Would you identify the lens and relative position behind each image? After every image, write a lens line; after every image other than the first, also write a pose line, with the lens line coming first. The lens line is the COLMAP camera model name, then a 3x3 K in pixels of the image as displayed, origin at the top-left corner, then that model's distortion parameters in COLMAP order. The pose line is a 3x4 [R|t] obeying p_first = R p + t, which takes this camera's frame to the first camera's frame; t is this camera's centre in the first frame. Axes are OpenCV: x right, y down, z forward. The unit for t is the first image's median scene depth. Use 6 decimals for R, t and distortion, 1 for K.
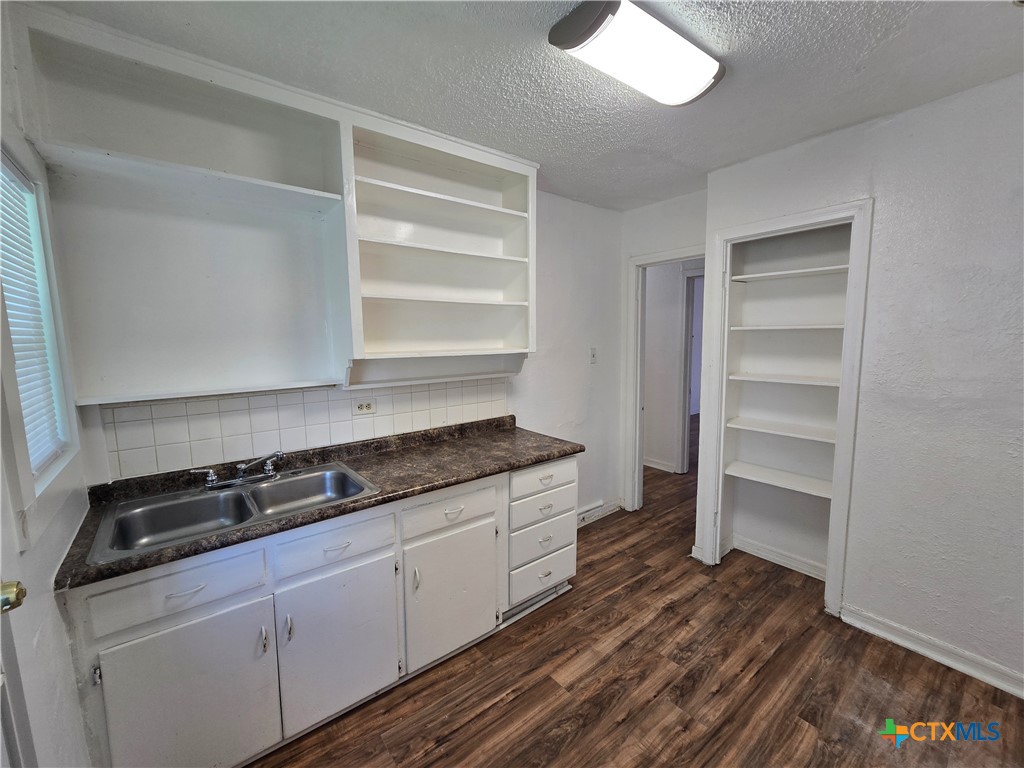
lens RADIAL K [[420.0, 0, 514.6], [0, 420.0, 383.7], [0, 0, 1]] dist [-0.002986, -0.000494]
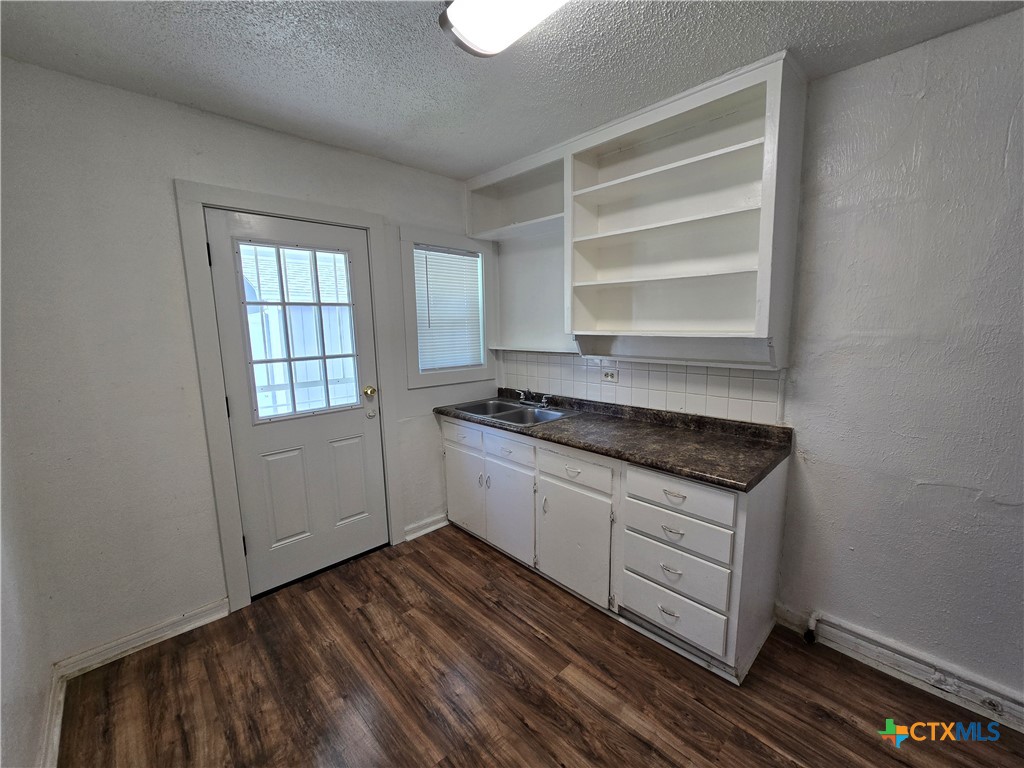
lens RADIAL K [[420.0, 0, 517.5], [0, 420.0, 384.1], [0, 0, 1]] dist [-0.002986, -0.000494]
pose [[0.094811, 0.153484, -0.983592, 0.993619], [-0.102651, 0.984283, 0.143697, -0.081678], [0.990189, 0.087343, 0.109076, 0.751618]]
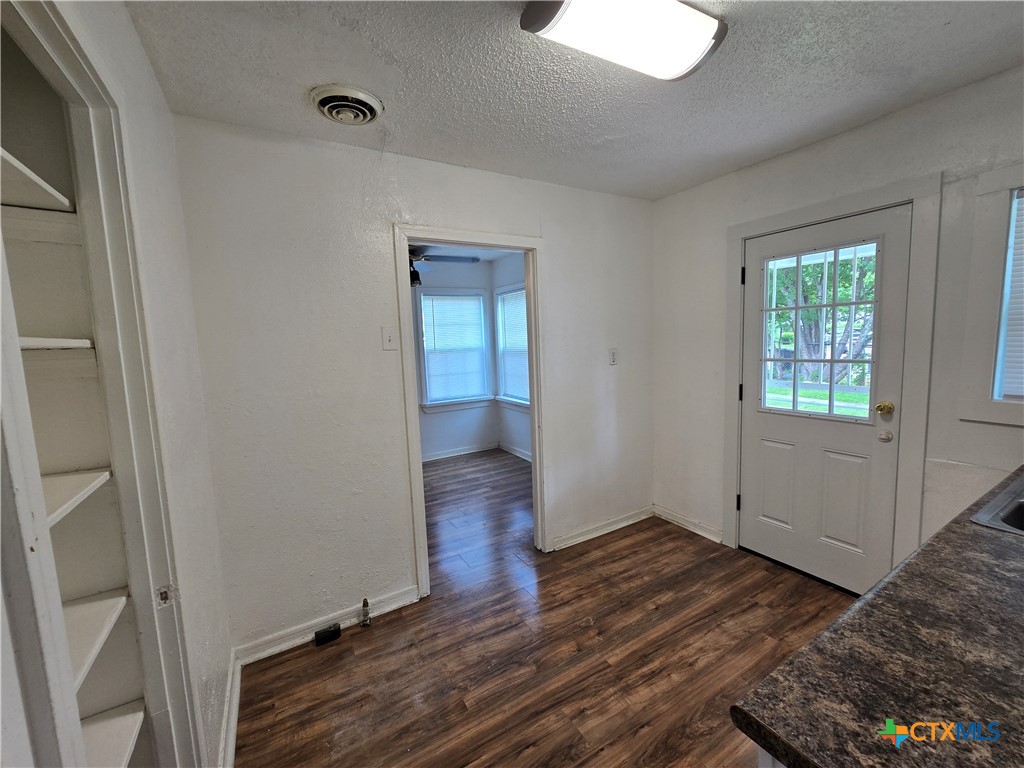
lens RADIAL K [[420.0, 0, 513.7], [0, 420.0, 385.1], [0, 0, 1]] dist [-0.002986, -0.000494]
pose [[-0.988805, 0.040390, 0.143645, 0.356596], [0.072505, 0.971435, 0.225958, -0.197970], [-0.130415, 0.233843, -0.963488, 1.665134]]
